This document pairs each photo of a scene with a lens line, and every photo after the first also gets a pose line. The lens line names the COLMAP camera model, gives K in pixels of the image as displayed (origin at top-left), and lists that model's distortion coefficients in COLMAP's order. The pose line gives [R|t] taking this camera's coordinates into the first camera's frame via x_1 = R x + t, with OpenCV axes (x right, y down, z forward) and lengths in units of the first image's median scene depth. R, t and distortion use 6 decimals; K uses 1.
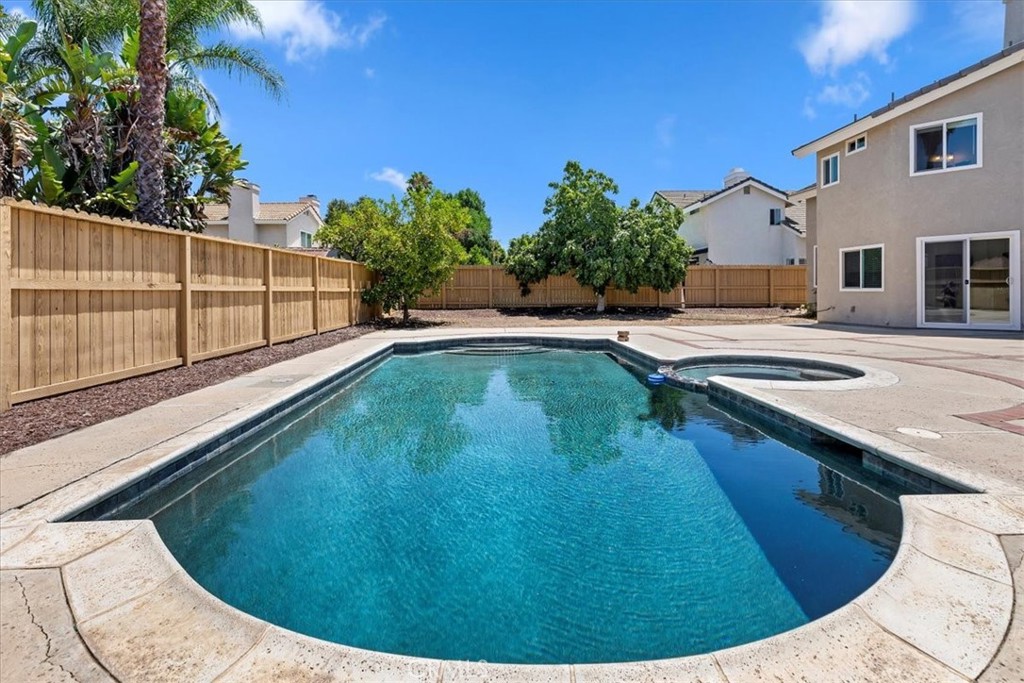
lens RADIAL K [[464.9, 0, 501.7], [0, 464.9, 291.7], [0, 0, 1]] dist [0.008537, -0.001113]
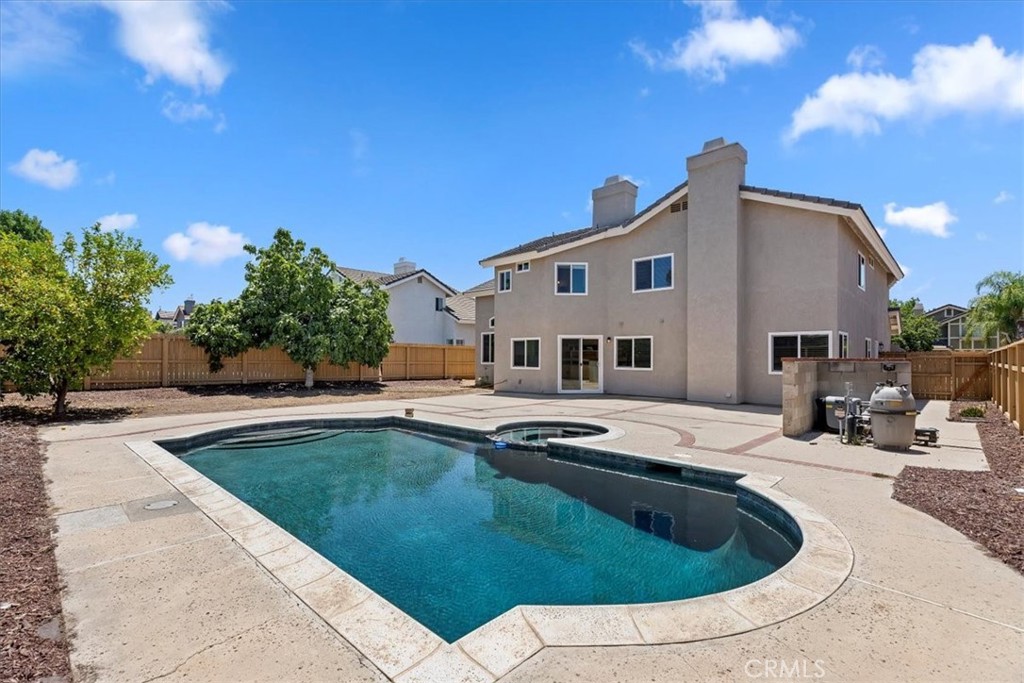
lens RADIAL K [[464.9, 0, 494.7], [0, 464.9, 350.2], [0, 0, 1]] dist [0.008537, -0.001113]
pose [[0.724612, 0.023138, 0.688769, -0.258031], [-0.009703, 0.999680, -0.023375, -0.022418], [-0.689089, 0.010255, 0.724604, 0.025913]]
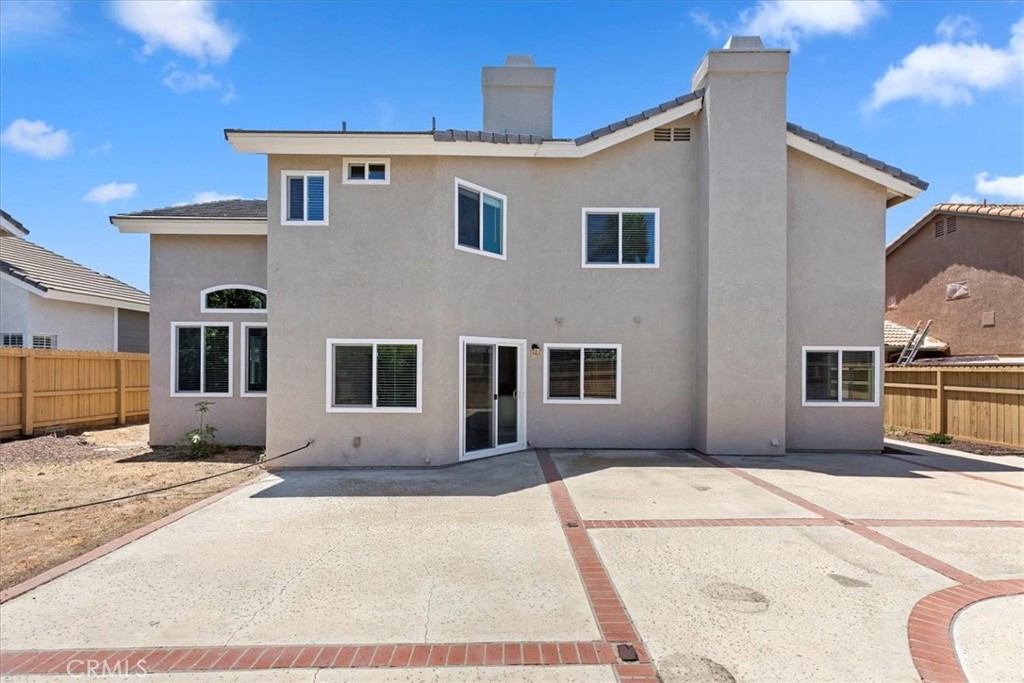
lens RADIAL K [[464.9, 0, 503.4], [0, 464.9, 361.7], [0, 0, 1]] dist [0.008537, -0.001113]
pose [[-0.006070, 0.017686, 0.999825, 0.141389], [-0.000552, 0.999843, -0.017690, -0.051480], [-0.999981, -0.000659, -0.006059, 0.756552]]
